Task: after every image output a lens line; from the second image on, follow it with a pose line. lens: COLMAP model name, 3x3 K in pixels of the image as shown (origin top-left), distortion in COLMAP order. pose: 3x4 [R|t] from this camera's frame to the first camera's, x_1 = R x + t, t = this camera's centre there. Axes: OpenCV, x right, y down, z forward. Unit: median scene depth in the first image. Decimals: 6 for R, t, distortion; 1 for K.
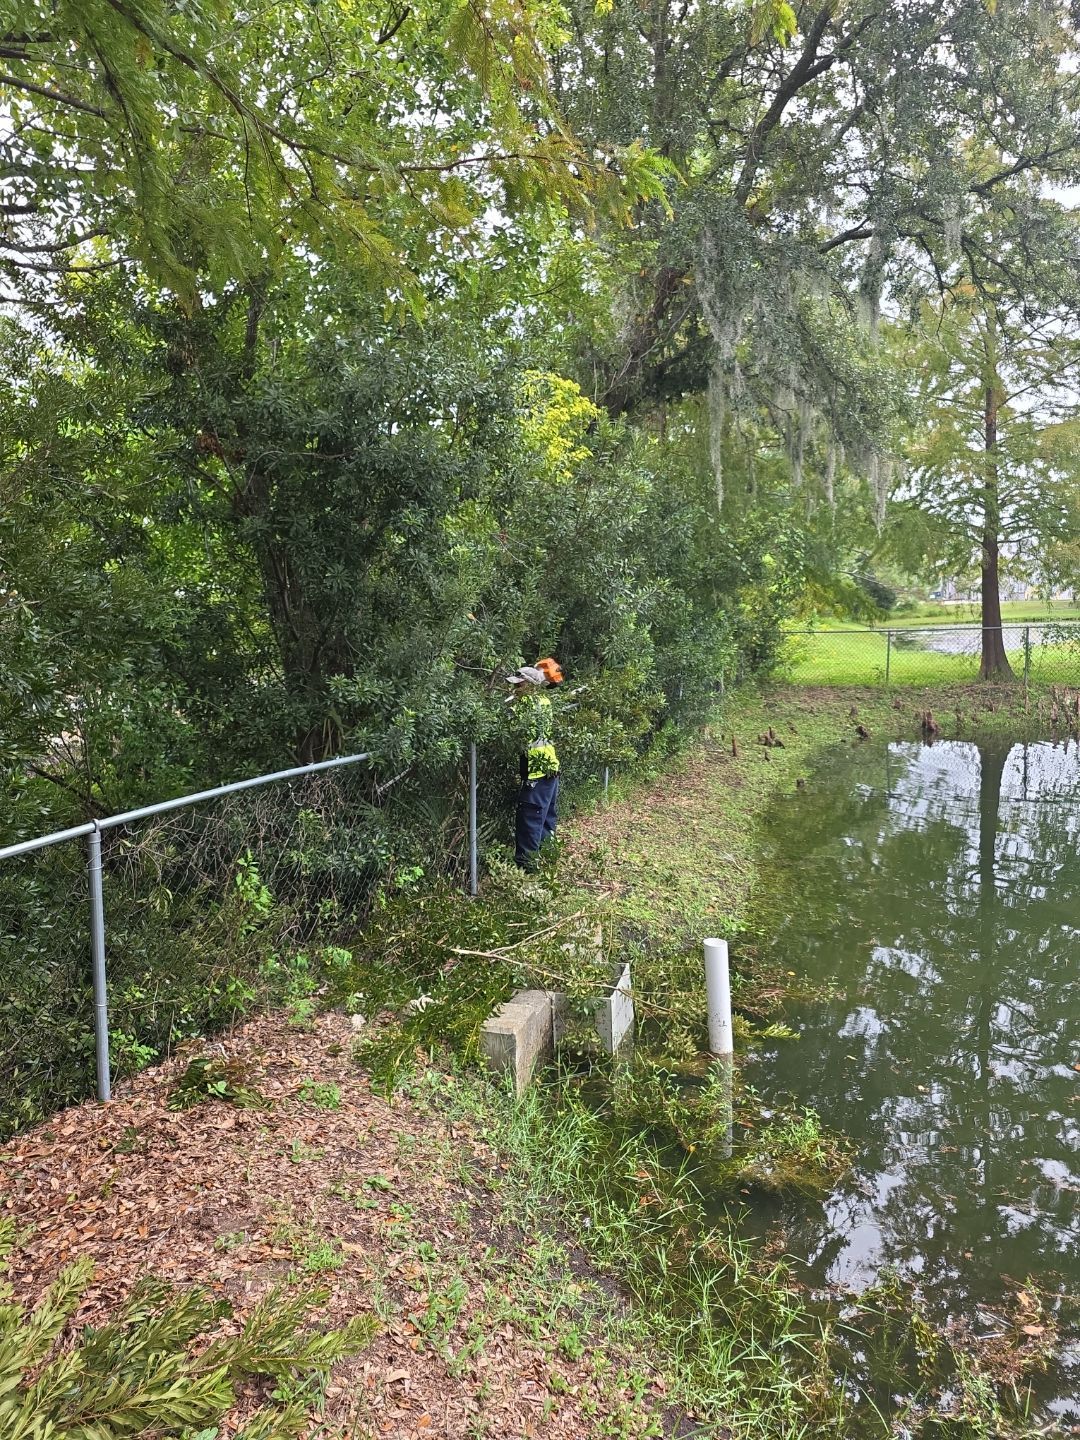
lens RADIAL K [[984.6, 0, 516.9], [0, 984.6, 722.8], [0, 0, 1]] dist [0.059485, -0.096315]
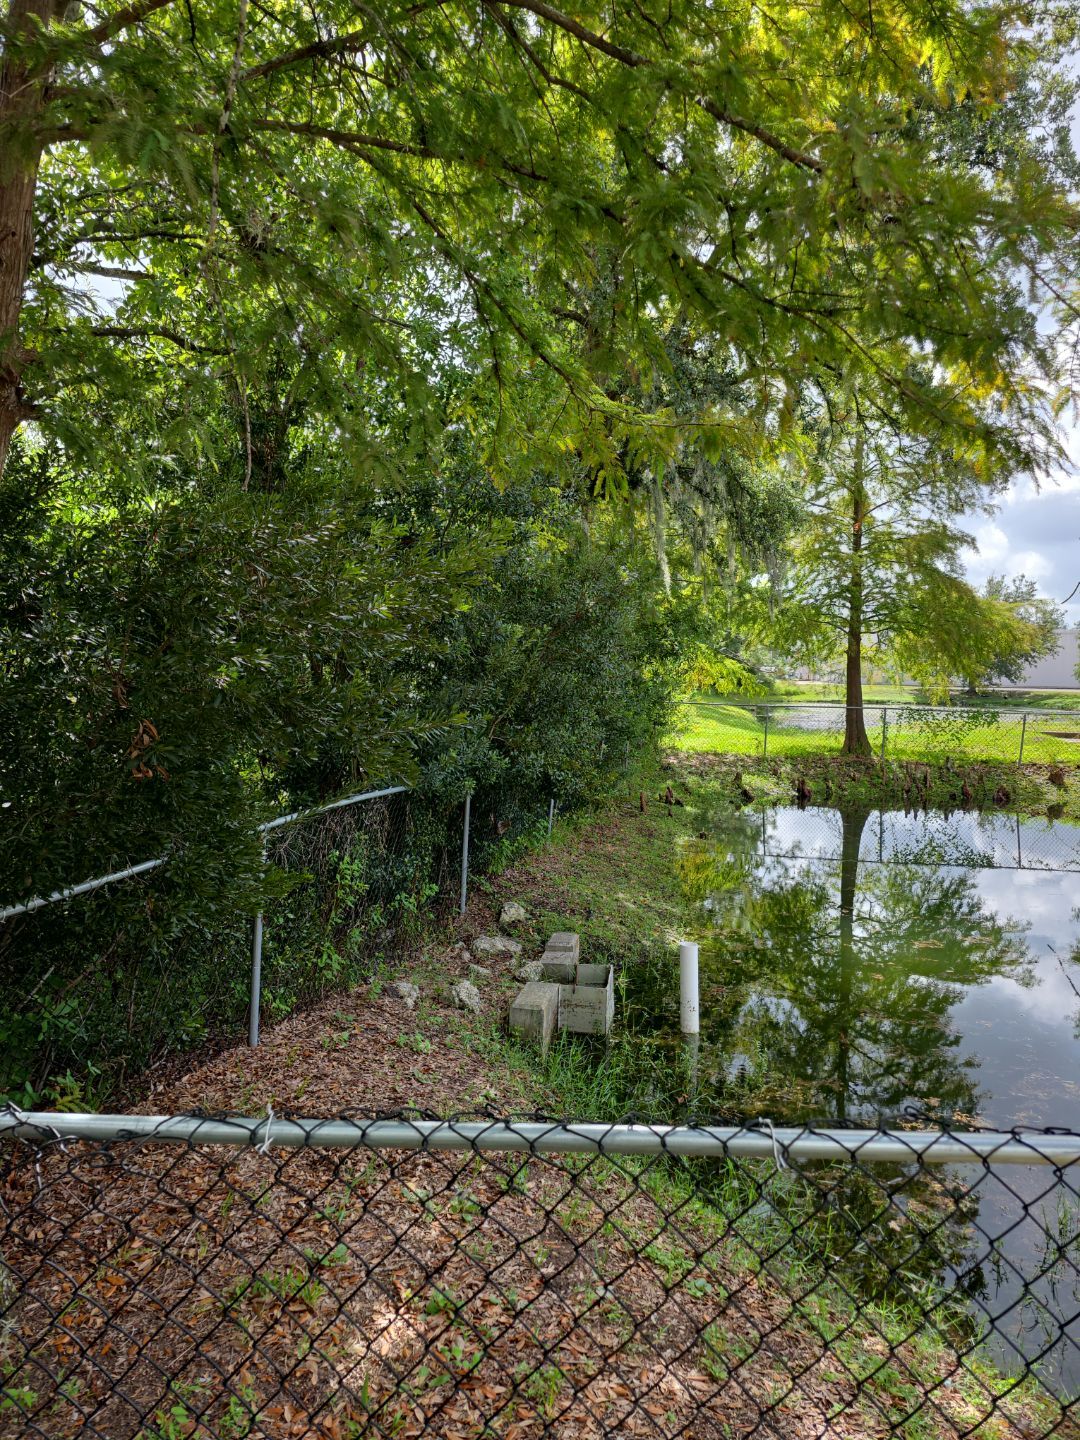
lens RADIAL K [[1031.9, 0, 510.1], [0, 1031.9, 724.8], [0, 0, 1]] dist [0.023196, -0.002179]
pose [[0.987679, 0.044592, 0.150006, -0.088192], [-0.035399, 0.997360, -0.063403, 0.013078], [-0.152437, 0.057312, 0.986650, -0.104722]]
